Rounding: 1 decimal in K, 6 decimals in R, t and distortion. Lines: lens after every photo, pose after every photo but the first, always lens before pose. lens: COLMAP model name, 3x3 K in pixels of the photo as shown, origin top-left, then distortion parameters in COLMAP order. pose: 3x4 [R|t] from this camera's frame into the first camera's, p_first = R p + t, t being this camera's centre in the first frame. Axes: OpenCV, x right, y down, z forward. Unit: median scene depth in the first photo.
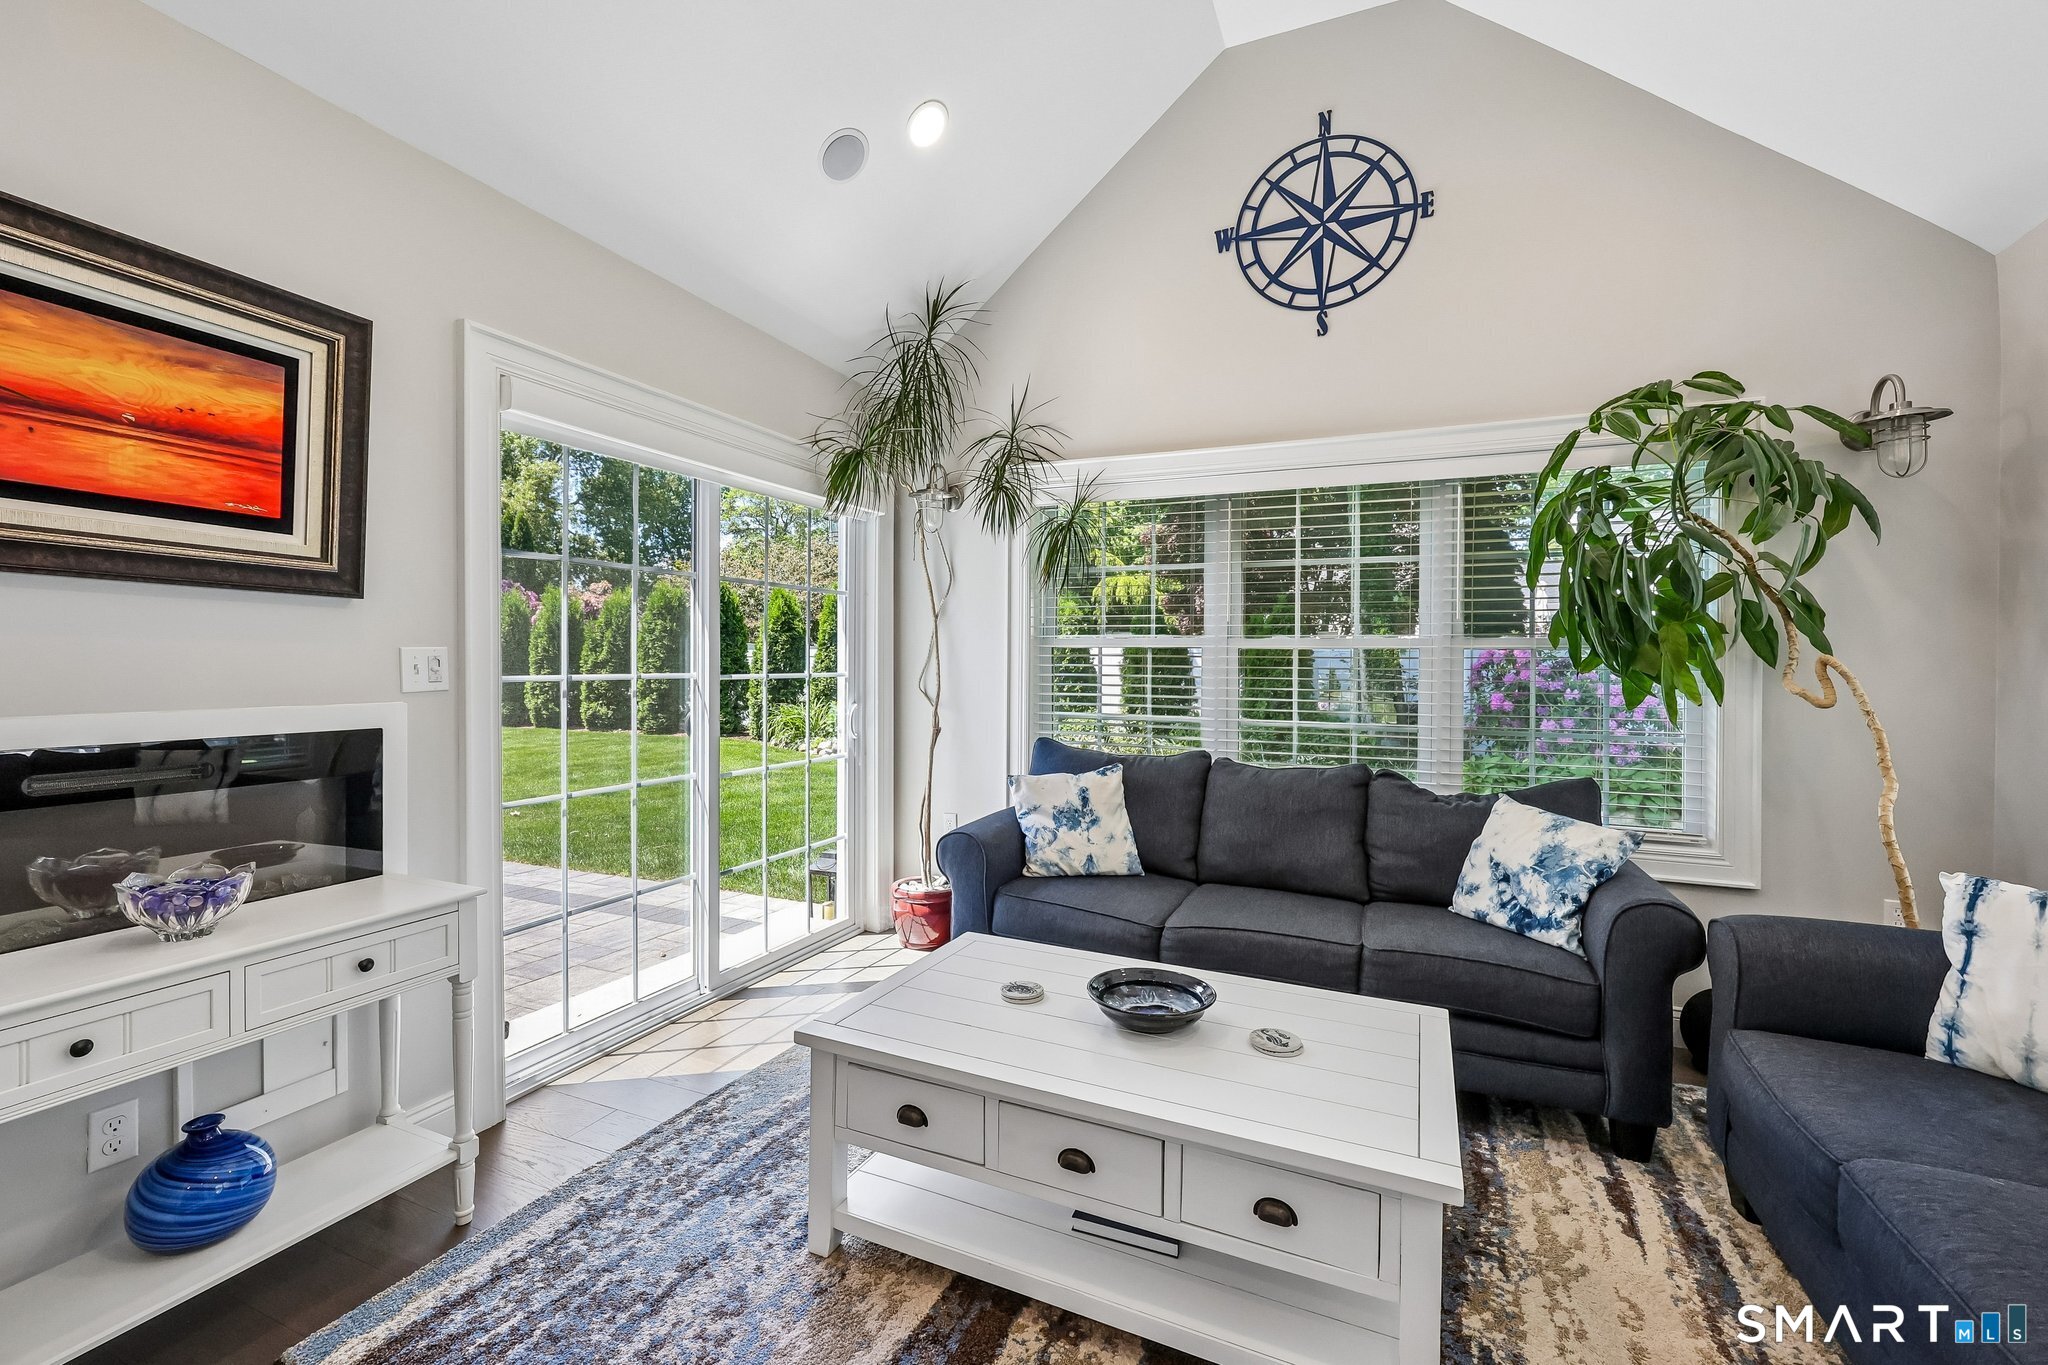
lens RADIAL K [[831.1, 0, 1015.6], [0, 831.1, 679.8], [0, 0, 1]] dist [-0.001030, 0.000870]
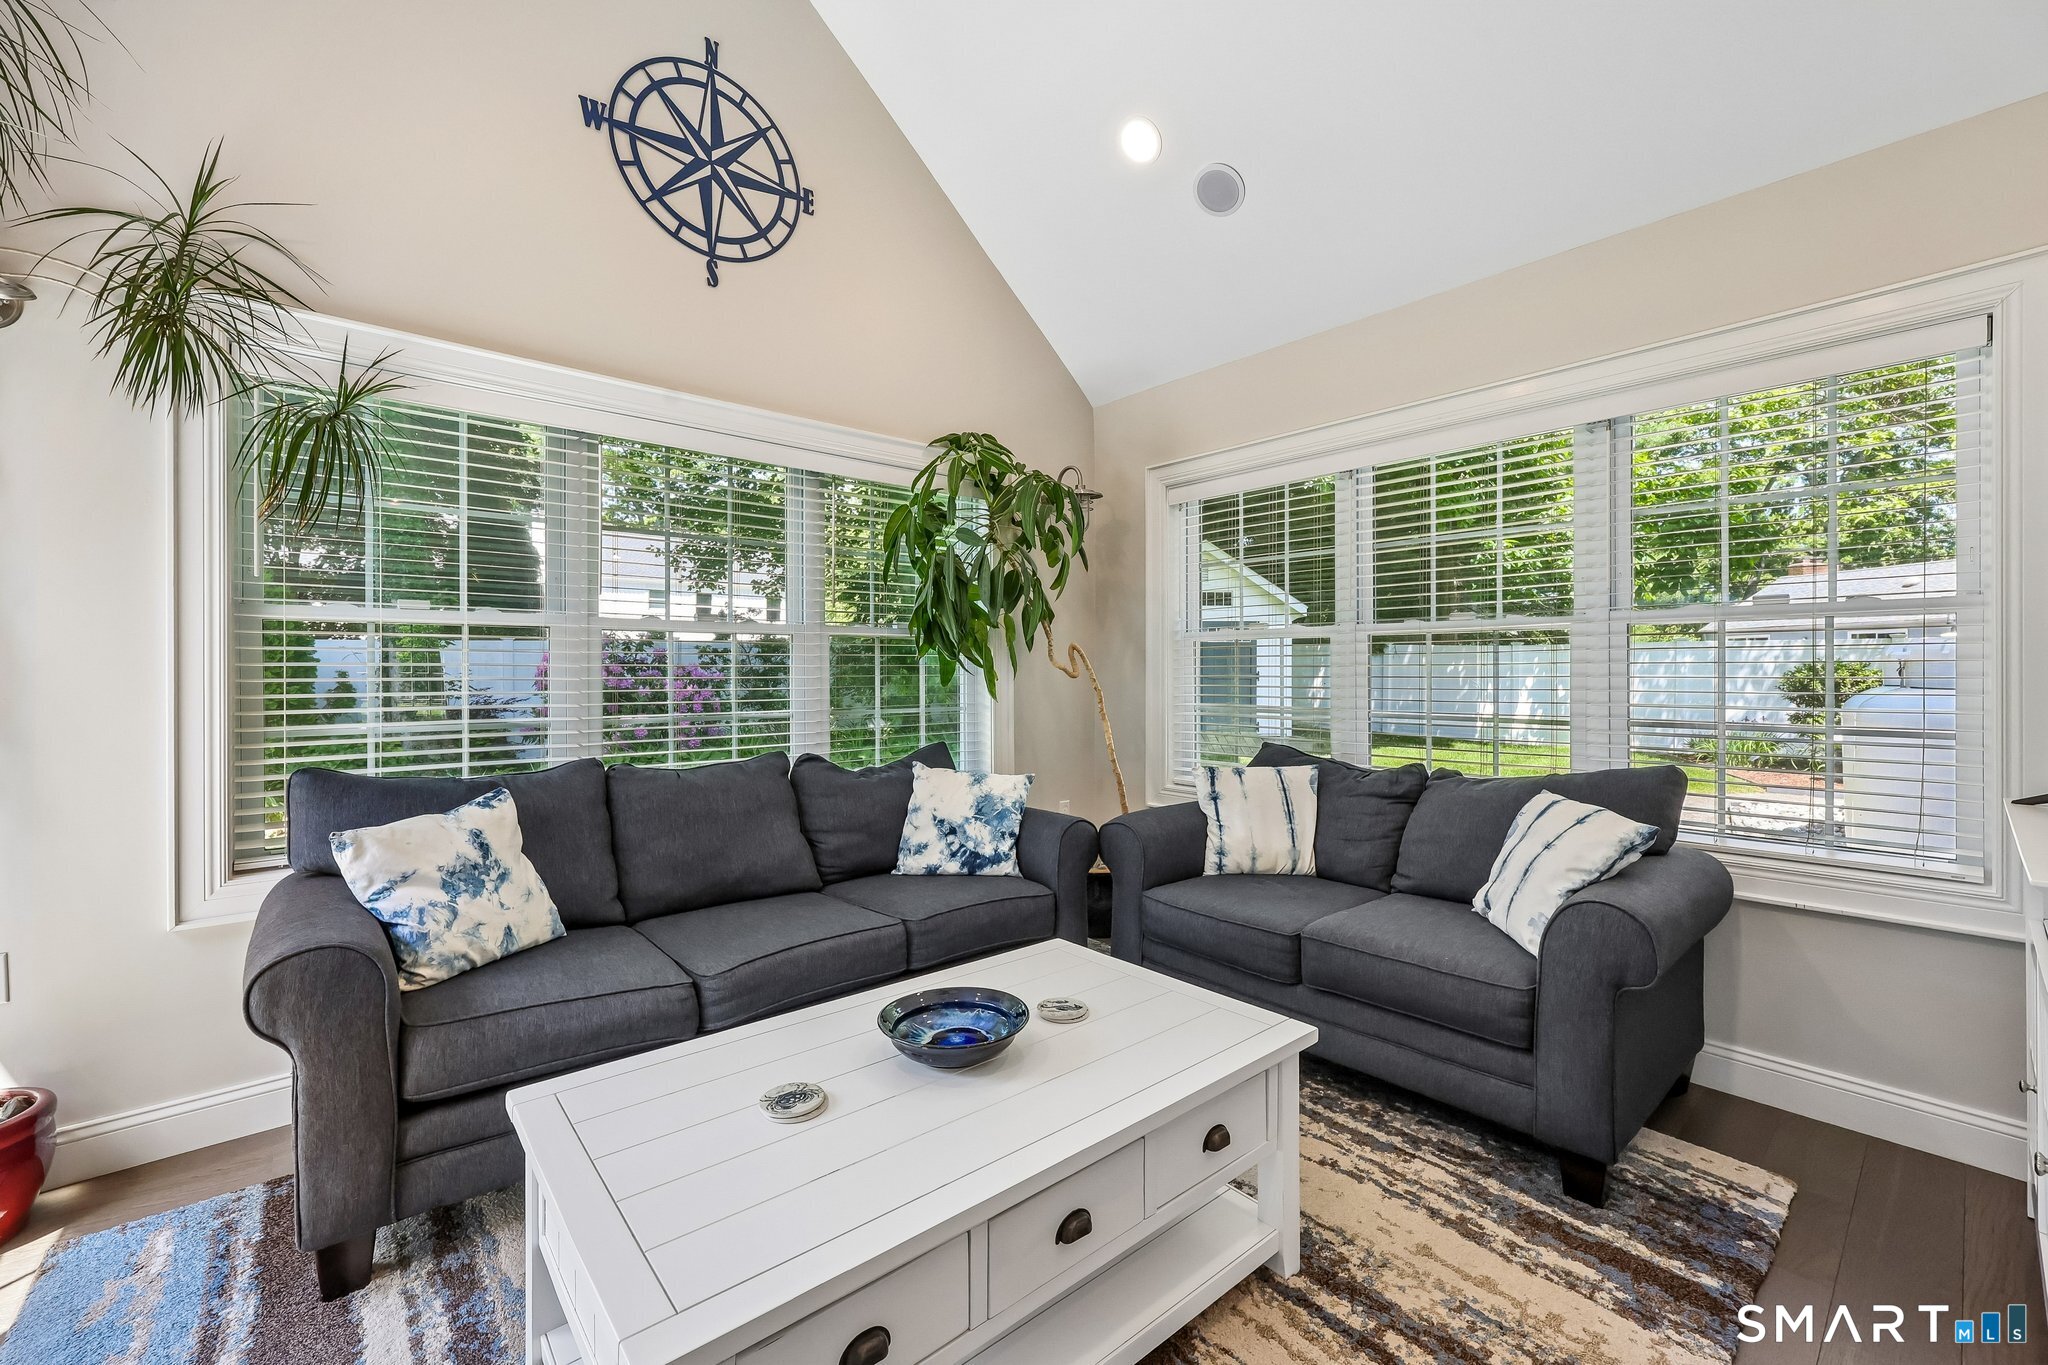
lens RADIAL K [[831.1, 0, 1048.0], [0, 831.1, 673.6], [0, 0, 1]] dist [-0.001030, 0.000870]
pose [[0.426892, -0.017305, 0.904137, -0.313068], [0.021714, 0.999725, 0.008883, 0.008979], [-0.904042, 0.015840, 0.427151, 0.298043]]
